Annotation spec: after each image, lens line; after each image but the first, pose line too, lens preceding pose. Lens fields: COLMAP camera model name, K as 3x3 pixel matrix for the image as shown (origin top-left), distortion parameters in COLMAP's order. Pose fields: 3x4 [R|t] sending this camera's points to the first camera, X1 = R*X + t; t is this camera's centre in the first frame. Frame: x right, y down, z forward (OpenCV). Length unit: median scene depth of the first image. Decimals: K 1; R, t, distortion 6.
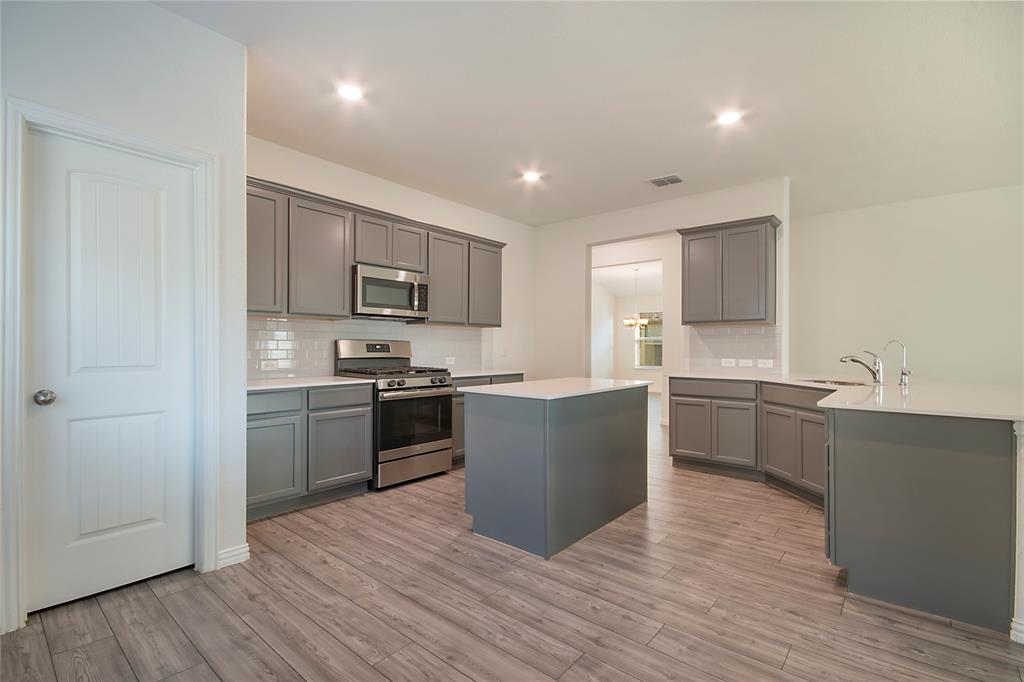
lens RADIAL K [[452.5, 0, 517.5], [0, 452.5, 328.1], [0, 0, 1]] dist [0.003442, -0.002621]
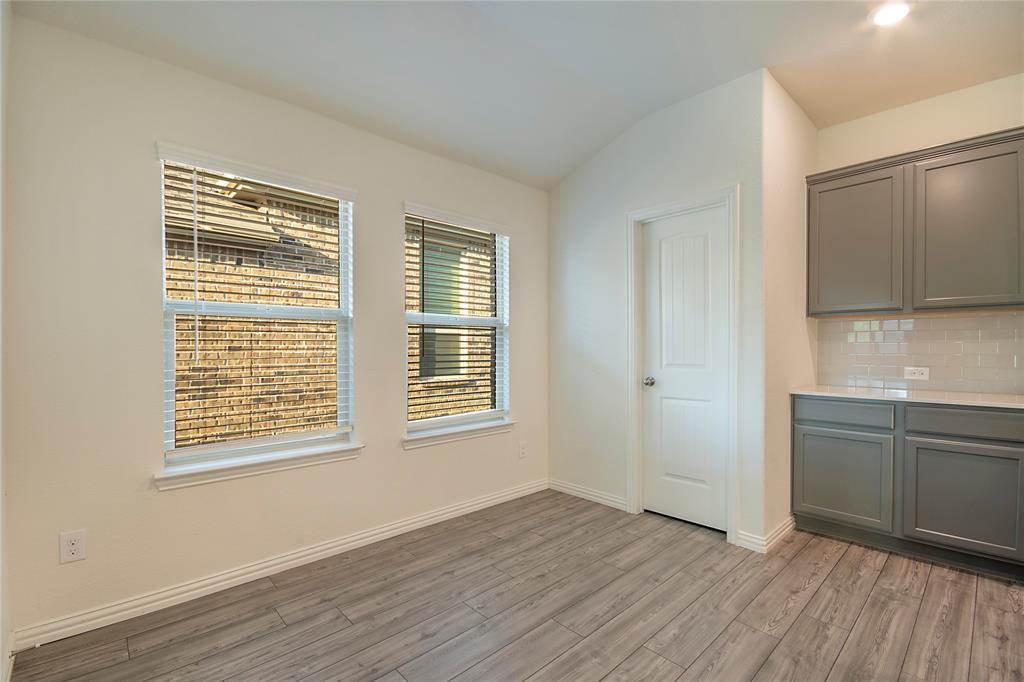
lens RADIAL K [[452.5, 0, 512.3], [0, 452.5, 345.0], [0, 0, 1]] dist [0.003442, -0.002621]
pose [[-0.111322, -0.012680, -0.993703, 0.415145], [0.044574, 0.998849, -0.017739, 0.012897], [0.992784, -0.046268, -0.110629, 0.434195]]
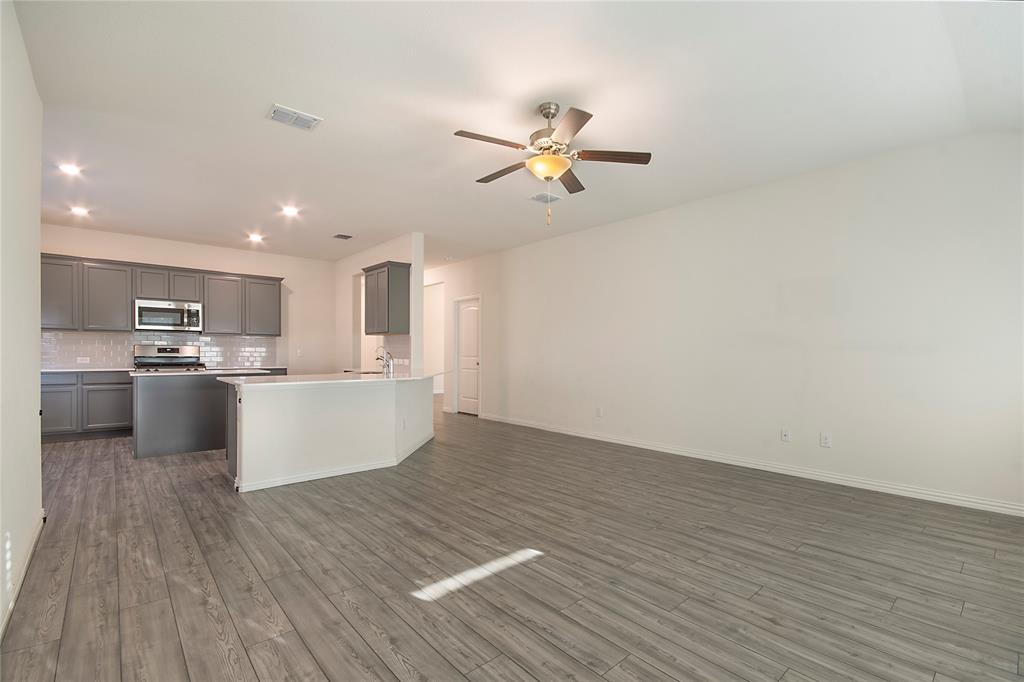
lens RADIAL K [[452.5, 0, 517.3], [0, 452.5, 354.9], [0, 0, 1]] dist [0.003442, -0.002621]
pose [[0.992291, -0.006141, -0.123776, 1.552532], [0.012497, 0.998639, 0.050642, -0.007283], [0.123296, -0.051799, 0.991017, -0.600319]]
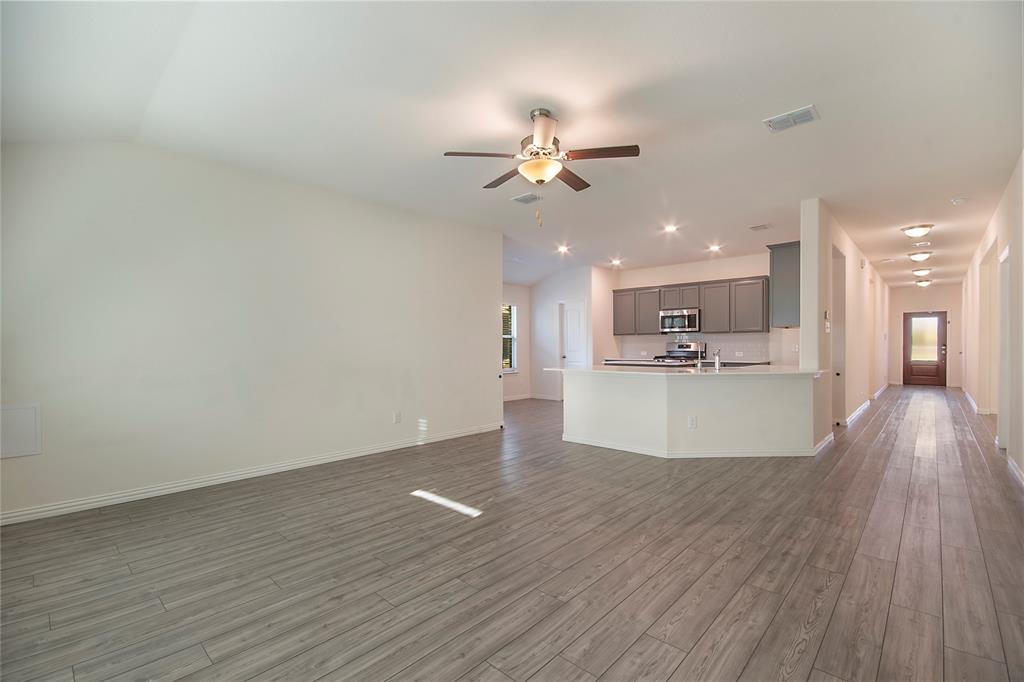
lens RADIAL K [[452.5, 0, 522.5], [0, 452.5, 347.4], [0, 0, 1]] dist [0.003442, -0.002621]
pose [[-0.018482, -0.008246, -0.999795, 2.545837], [0.049434, 0.998735, -0.009151, 0.042761], [0.998606, -0.049593, -0.018051, 0.398196]]
